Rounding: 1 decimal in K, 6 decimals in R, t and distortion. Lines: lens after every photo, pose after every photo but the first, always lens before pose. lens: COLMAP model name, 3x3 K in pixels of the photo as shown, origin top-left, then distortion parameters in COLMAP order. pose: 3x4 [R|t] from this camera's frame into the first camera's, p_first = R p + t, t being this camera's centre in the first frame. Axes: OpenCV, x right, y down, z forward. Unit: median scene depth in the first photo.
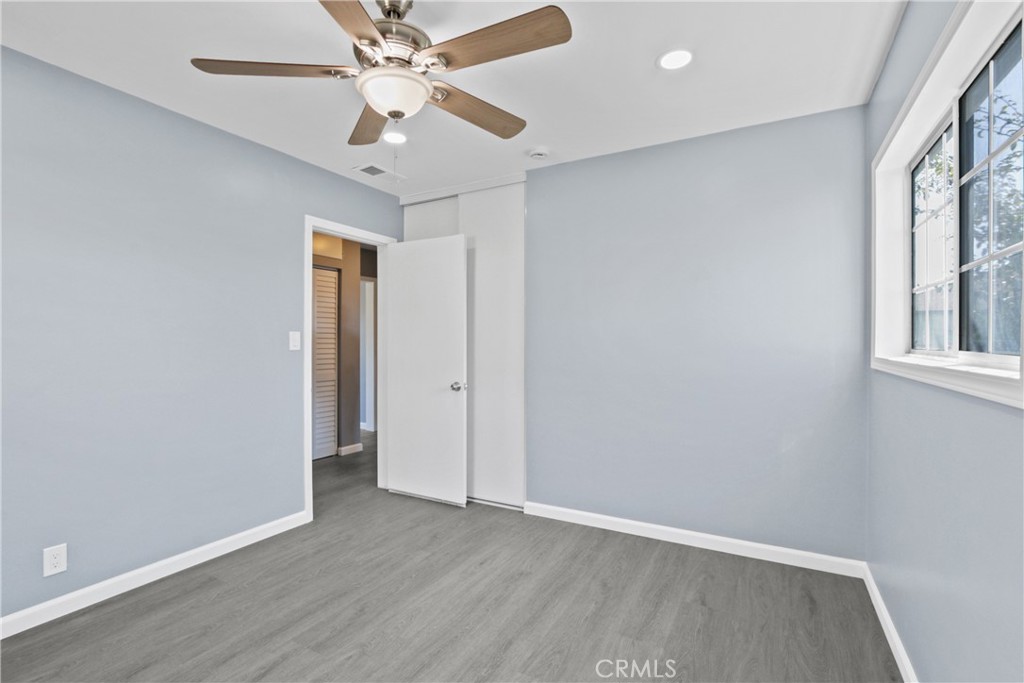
lens RADIAL K [[475.1, 0, 512.0], [0, 475.1, 341.5], [0, 0, 1]] dist [-0.010664, -0.000361]
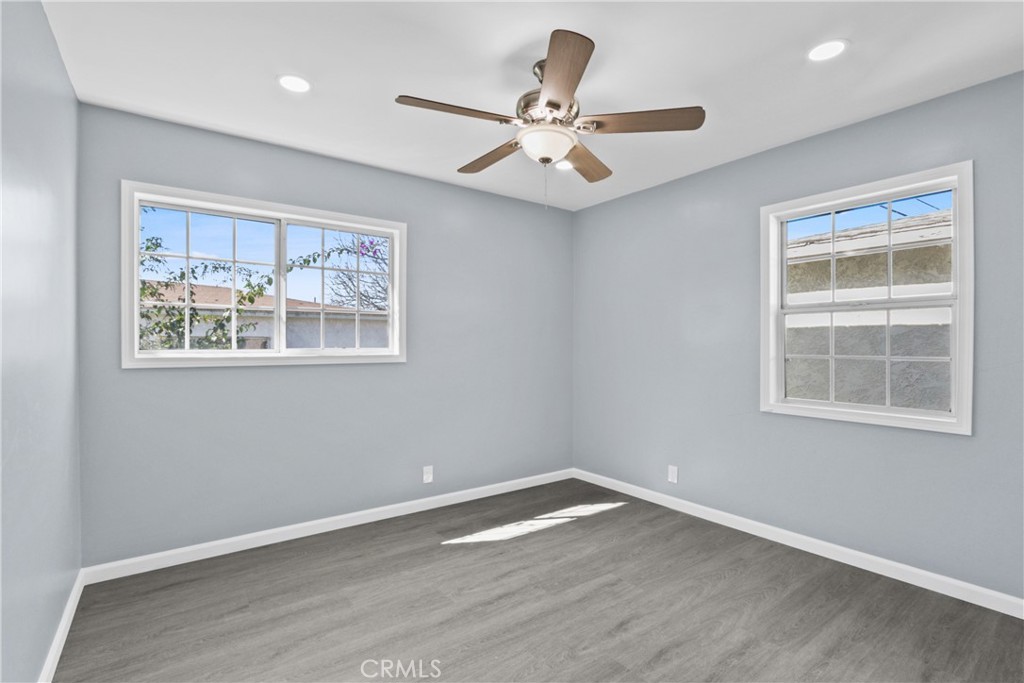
lens RADIAL K [[475.1, 0, 512.0], [0, 475.1, 341.5], [0, 0, 1]] dist [-0.010664, -0.000361]
pose [[-0.908298, 0.002450, 0.418316, -0.609153], [0.003096, 0.999995, 0.000866, -0.006608], [-0.418311, 0.002082, -0.908301, 1.927459]]
